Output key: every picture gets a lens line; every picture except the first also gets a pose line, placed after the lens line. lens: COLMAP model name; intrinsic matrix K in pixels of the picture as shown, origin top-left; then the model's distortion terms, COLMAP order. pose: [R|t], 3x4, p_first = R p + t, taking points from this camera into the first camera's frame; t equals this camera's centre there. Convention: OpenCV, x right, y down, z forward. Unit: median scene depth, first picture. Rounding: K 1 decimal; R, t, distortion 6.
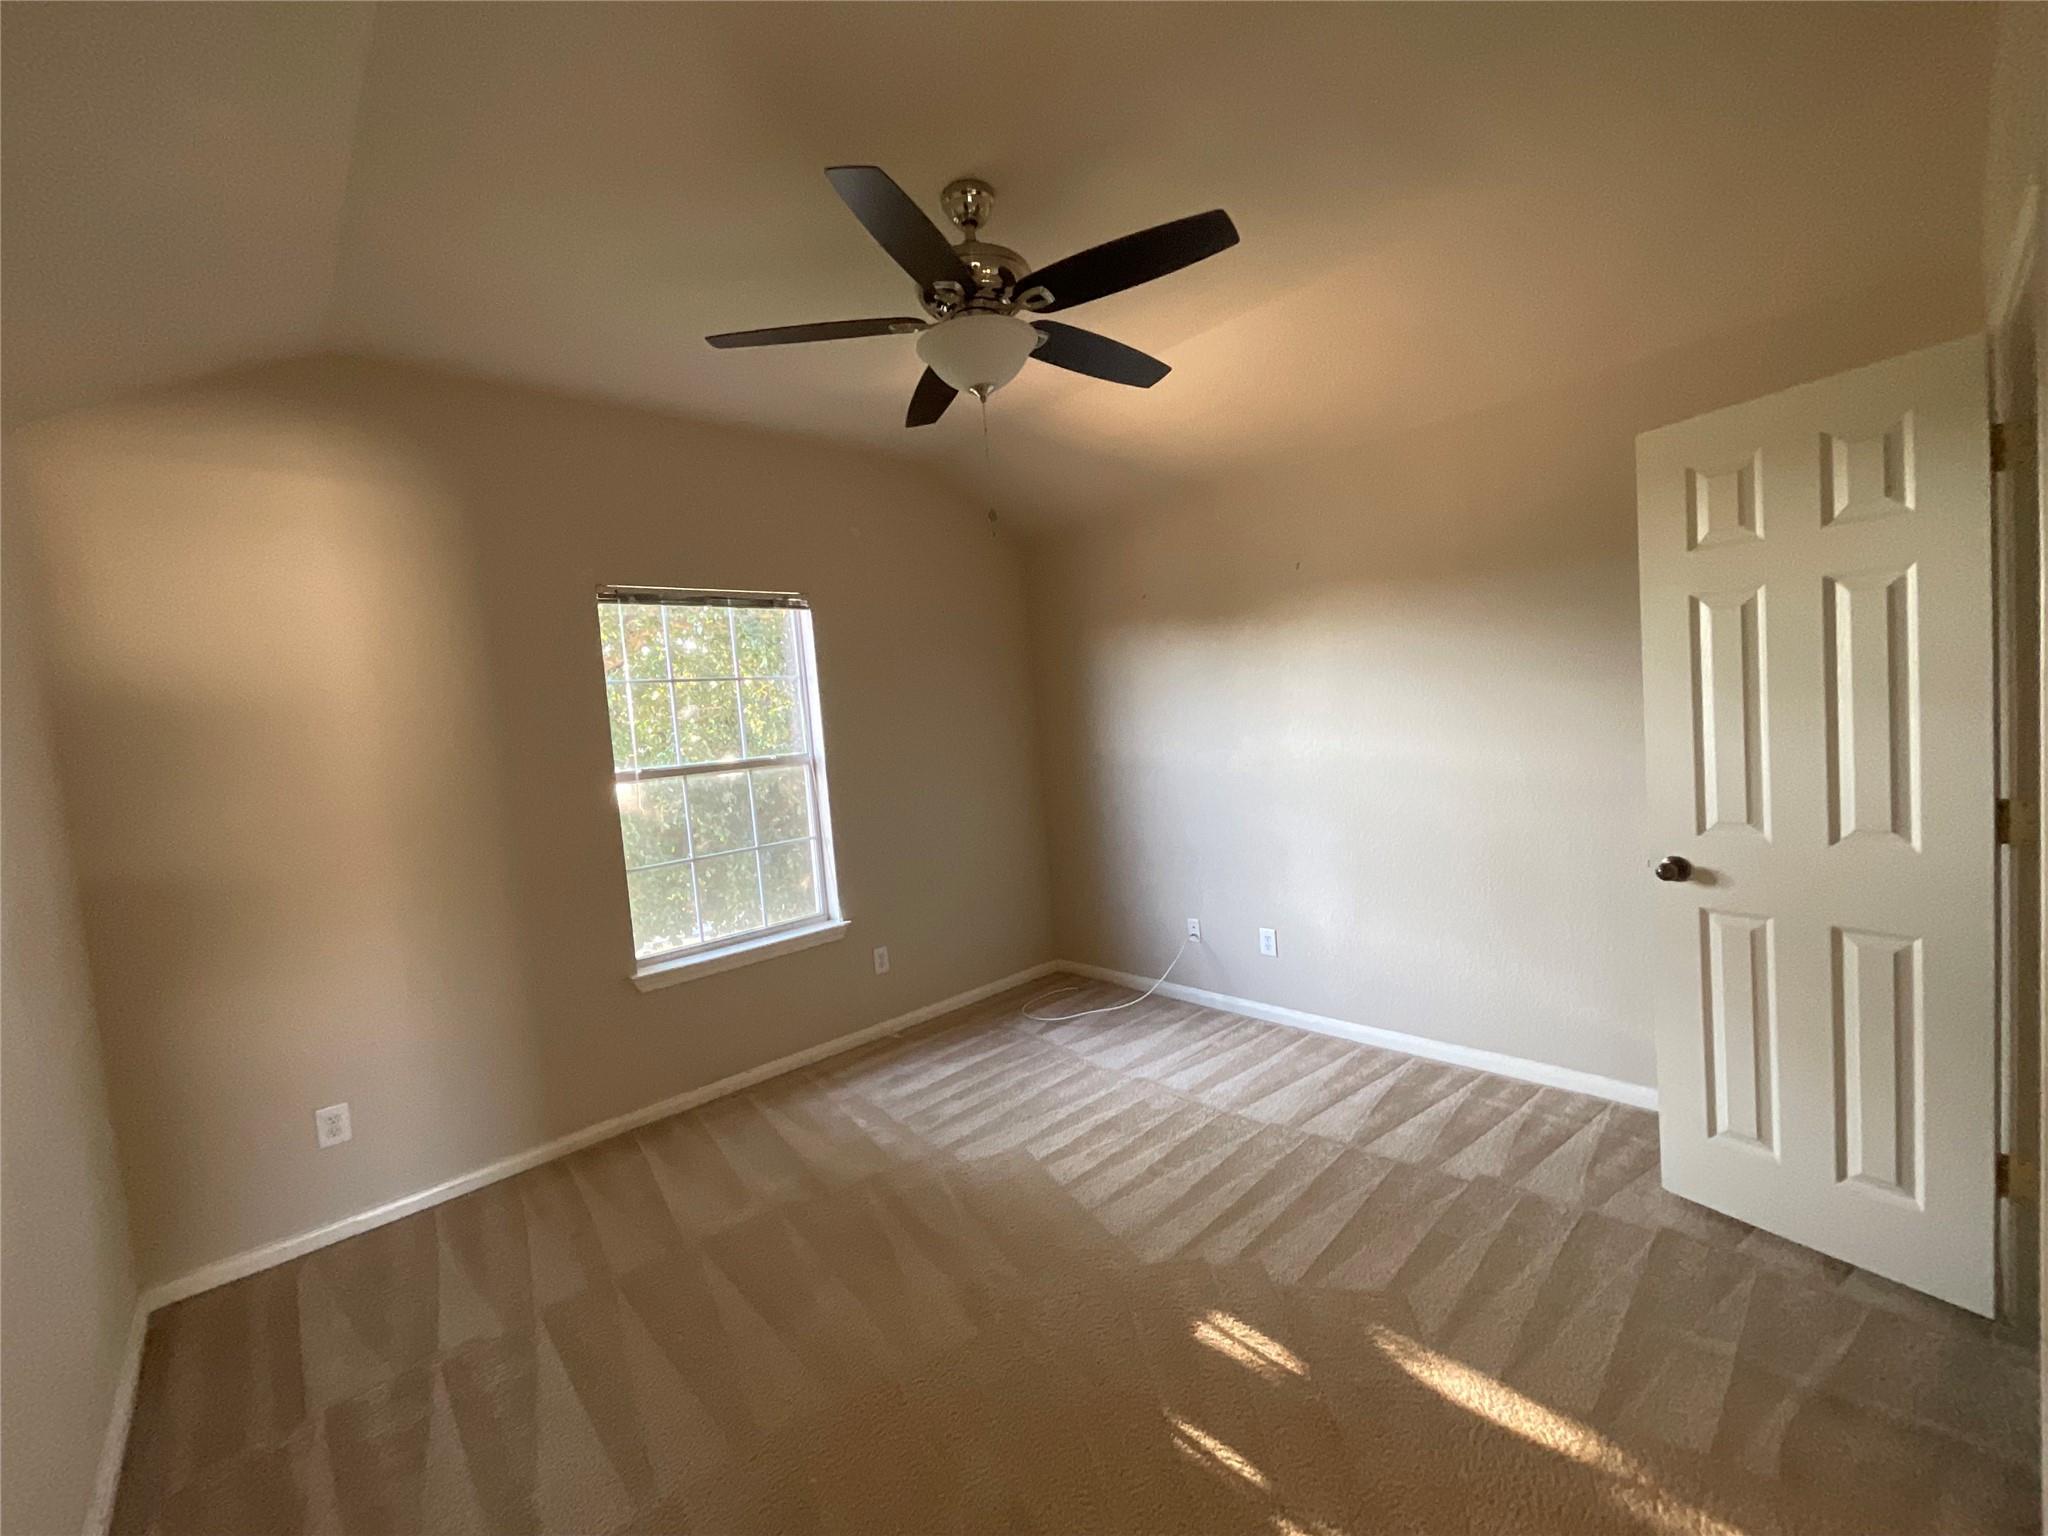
lens RADIAL K [[828.0, 0, 1029.7], [0, 828.0, 767.8], [0, 0, 1]] dist [-0.001725, 0.000838]
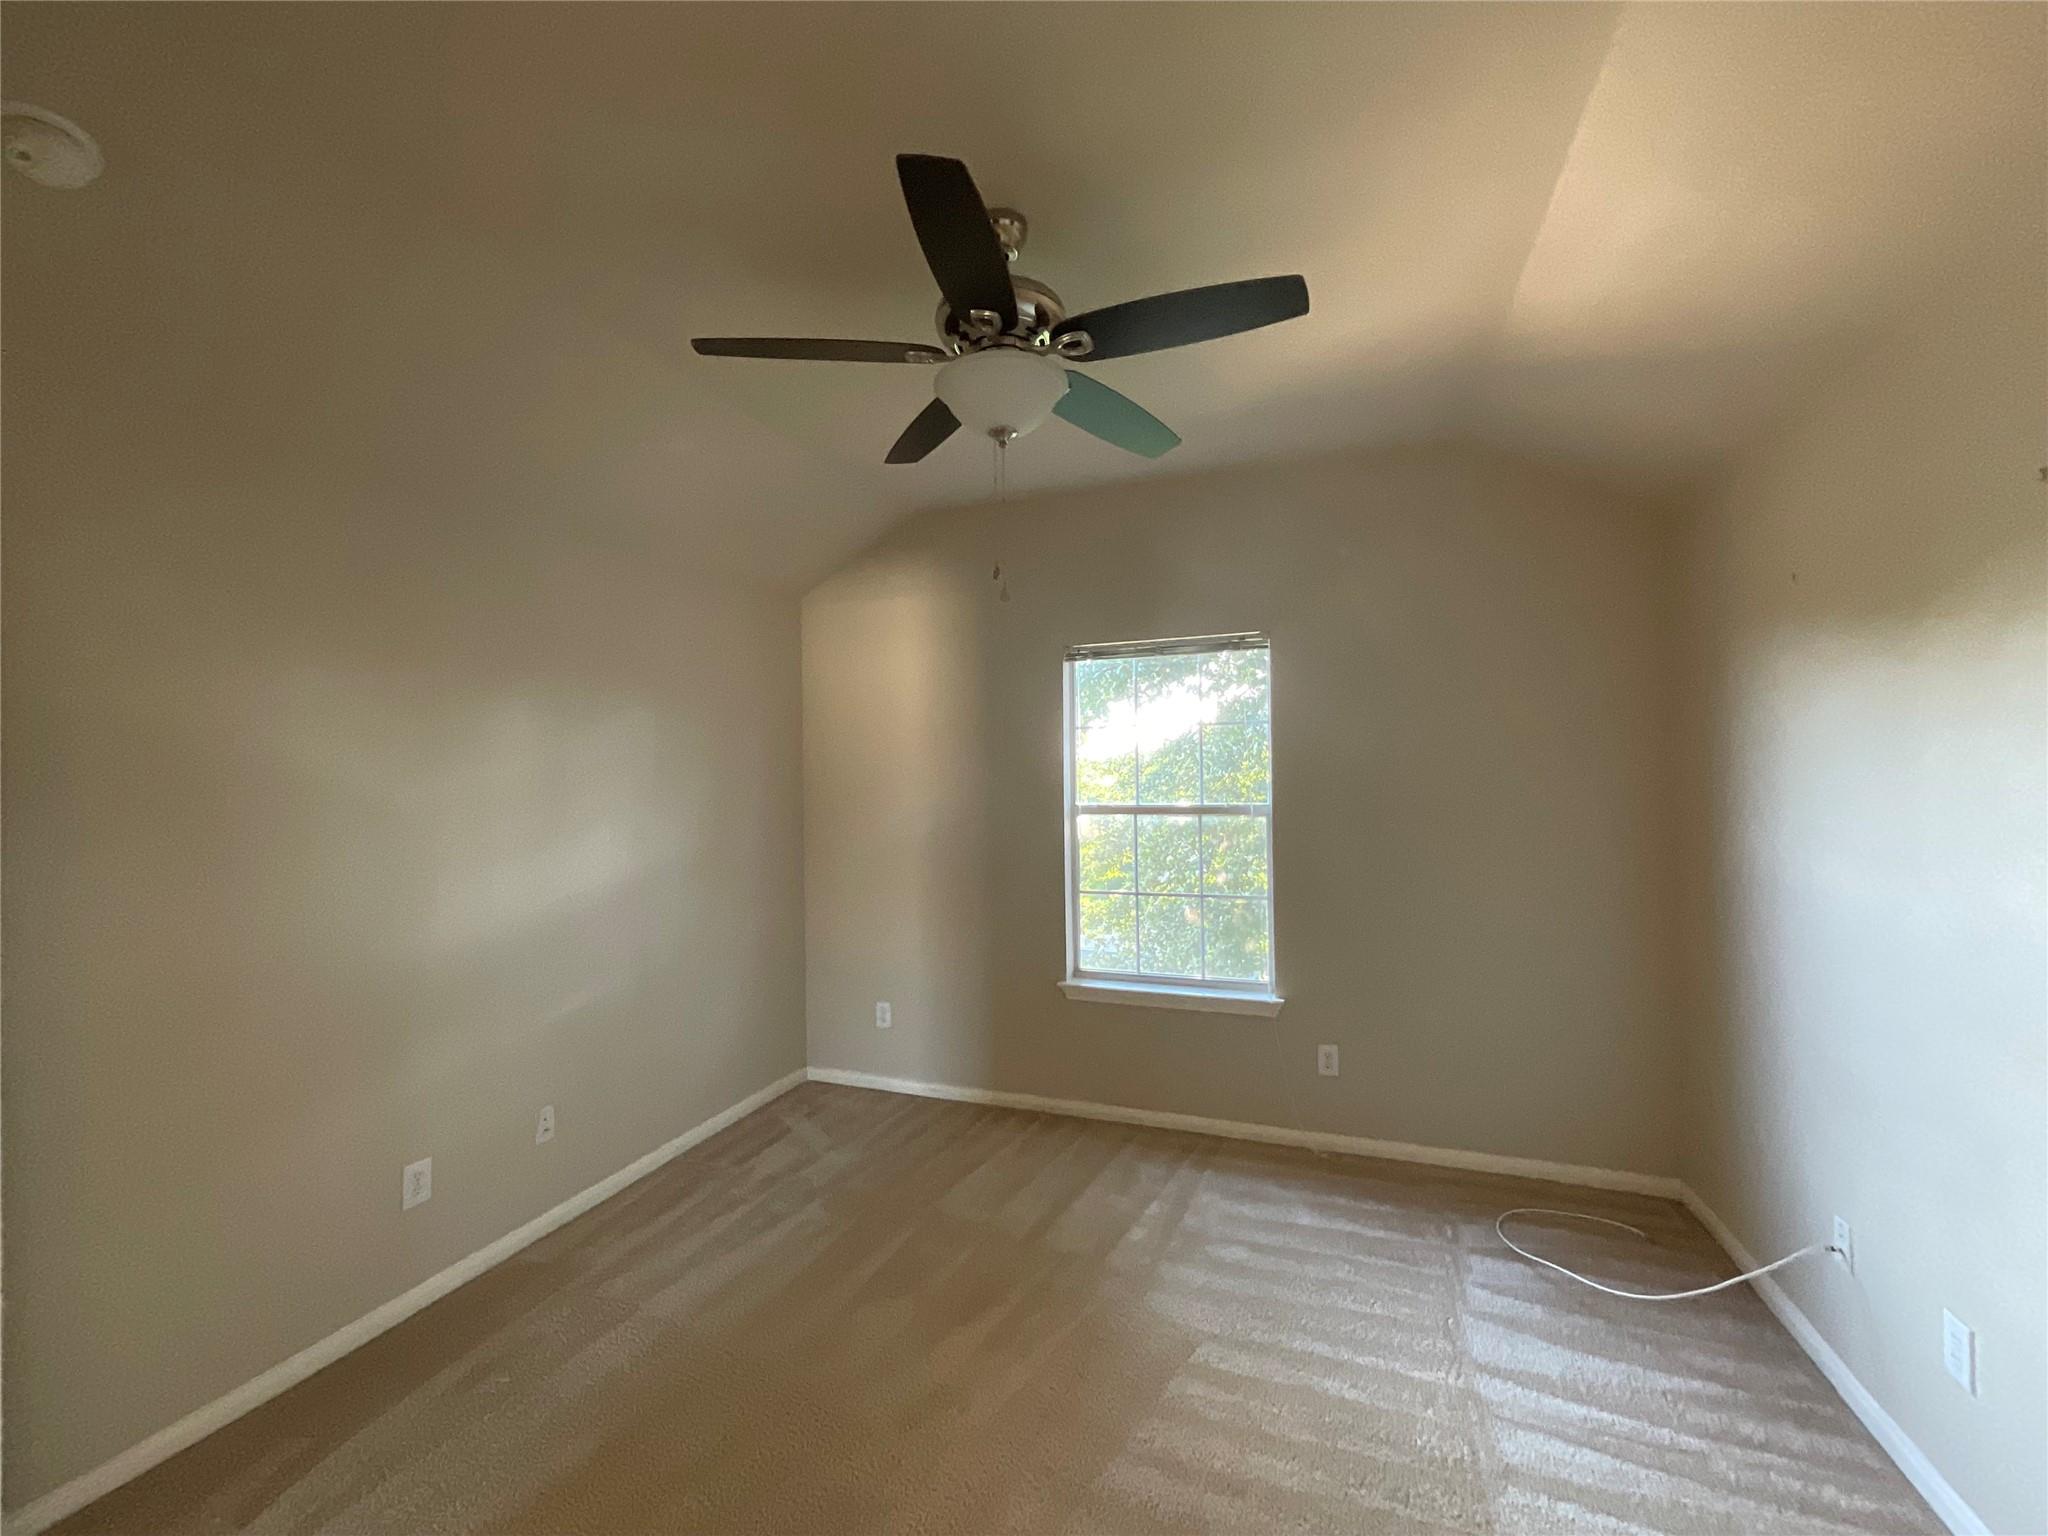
lens RADIAL K [[828.0, 0, 1015.0], [0, 828.0, 770.2], [0, 0, 1]] dist [-0.001725, 0.000838]
pose [[0.446105, 0.067313, -0.892446, 0.486214], [-0.077046, 0.996354, 0.036638, -0.078297], [0.891658, 0.052415, 0.449664, 0.390097]]
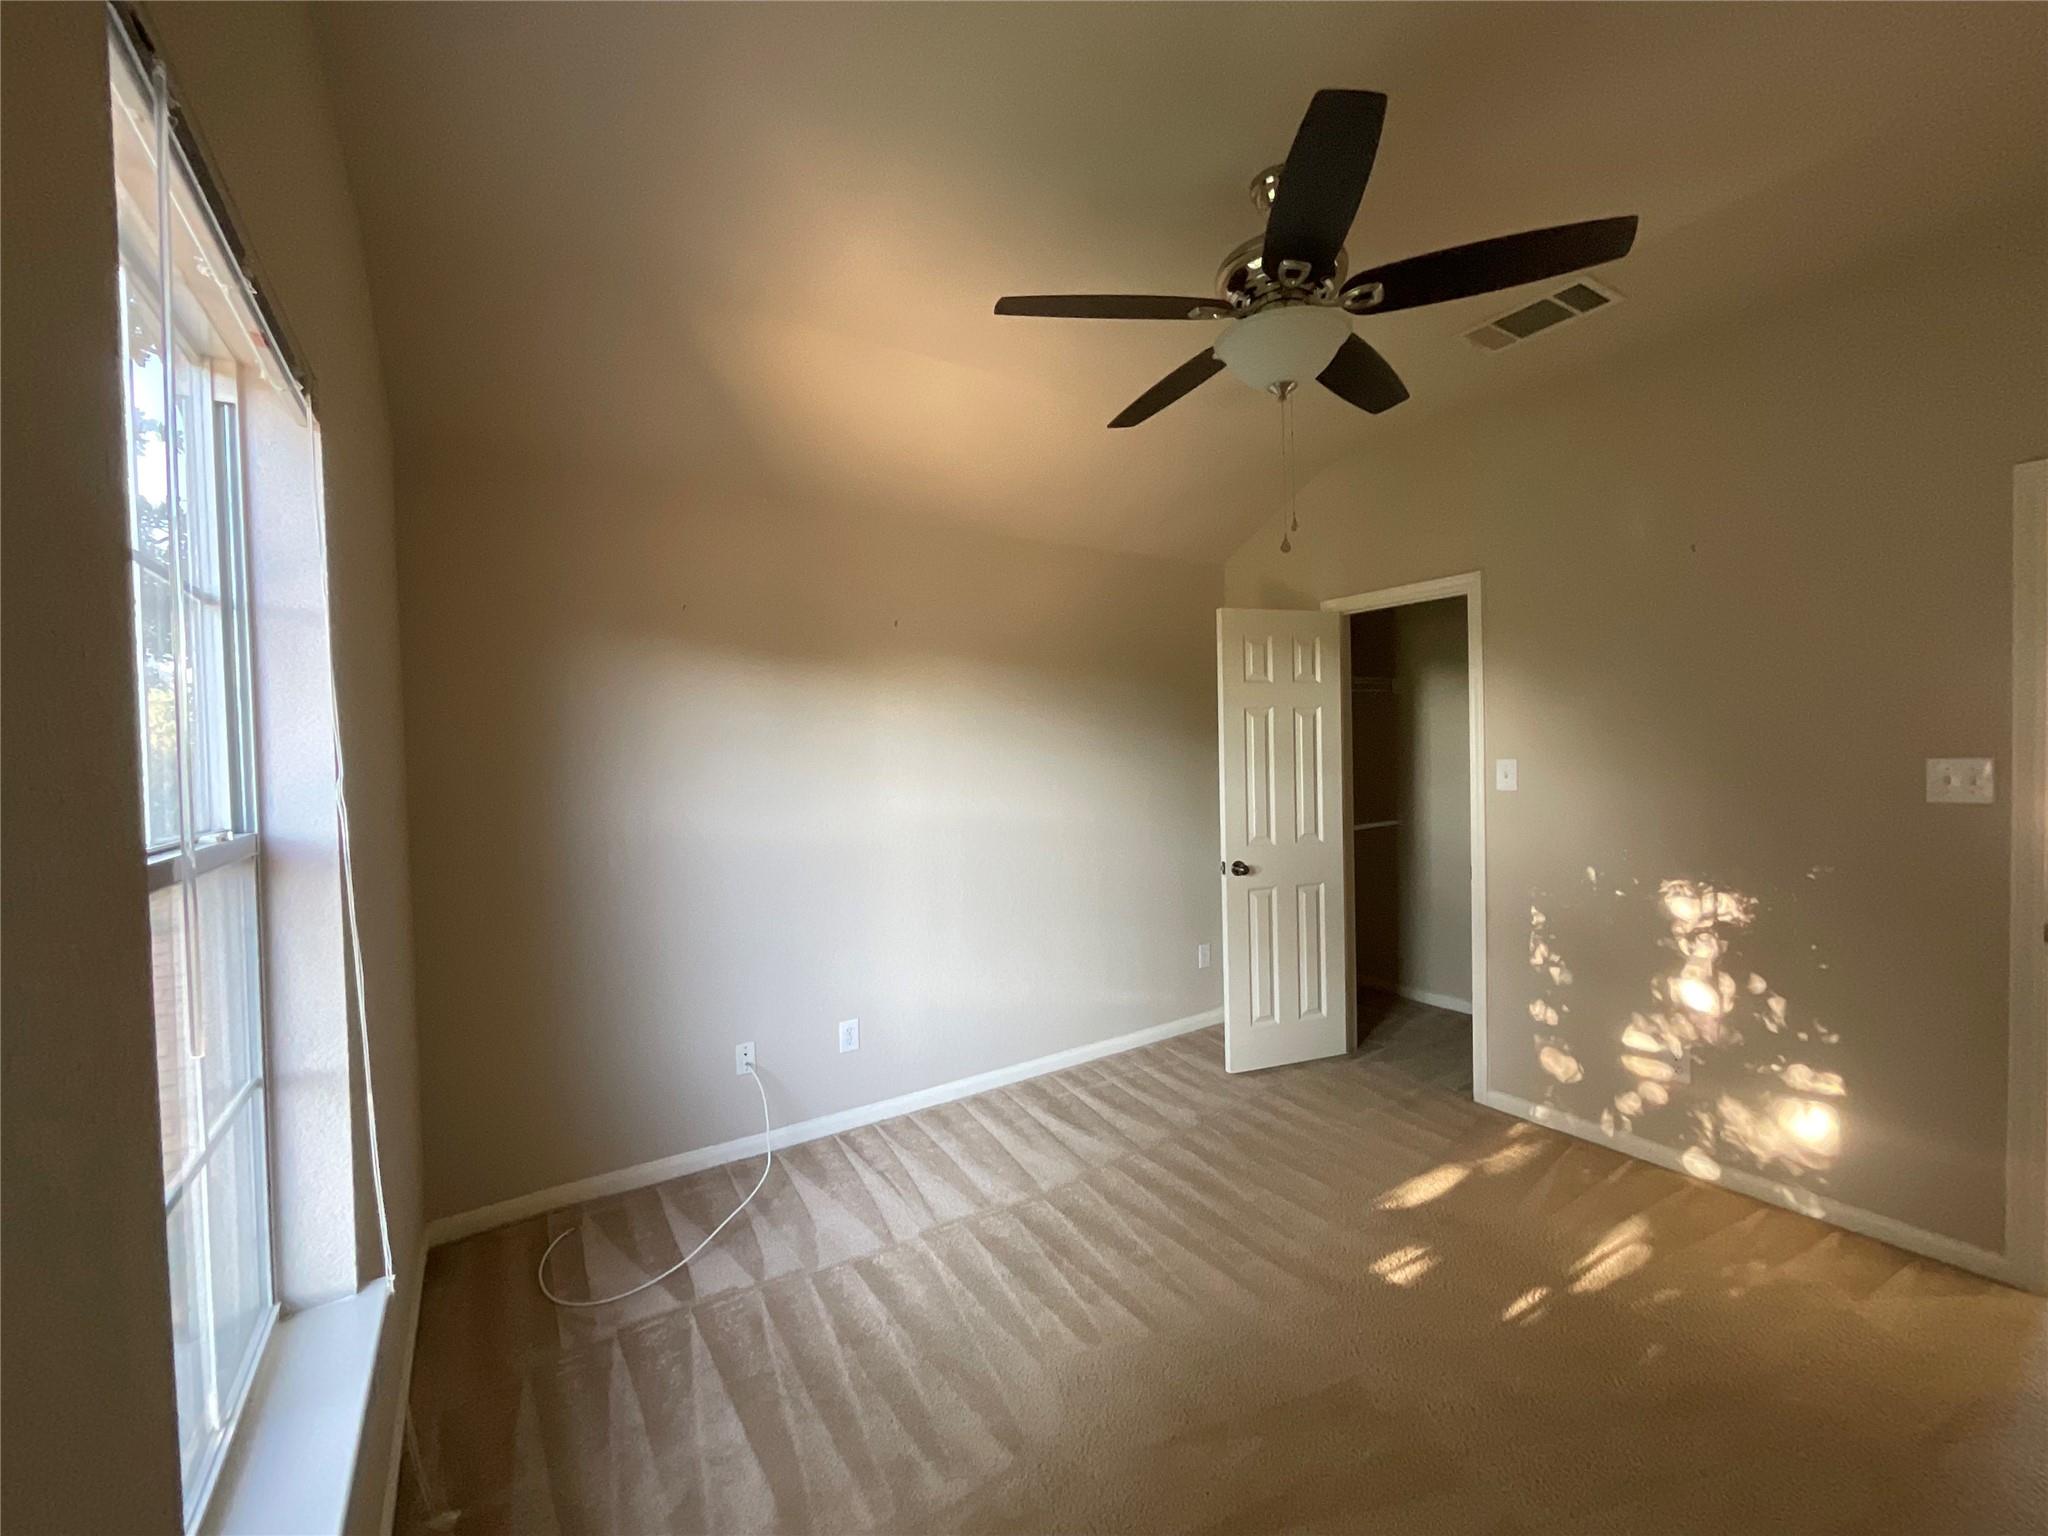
lens RADIAL K [[828.0, 0, 1023.0], [0, 828.0, 770.1], [0, 0, 1]] dist [-0.001725, 0.000838]
pose [[0.186519, 0.054400, 0.980944, -0.618081], [0.070709, 0.995133, -0.068631, 0.005678], [-0.979904, 0.082163, 0.181765, 0.720065]]
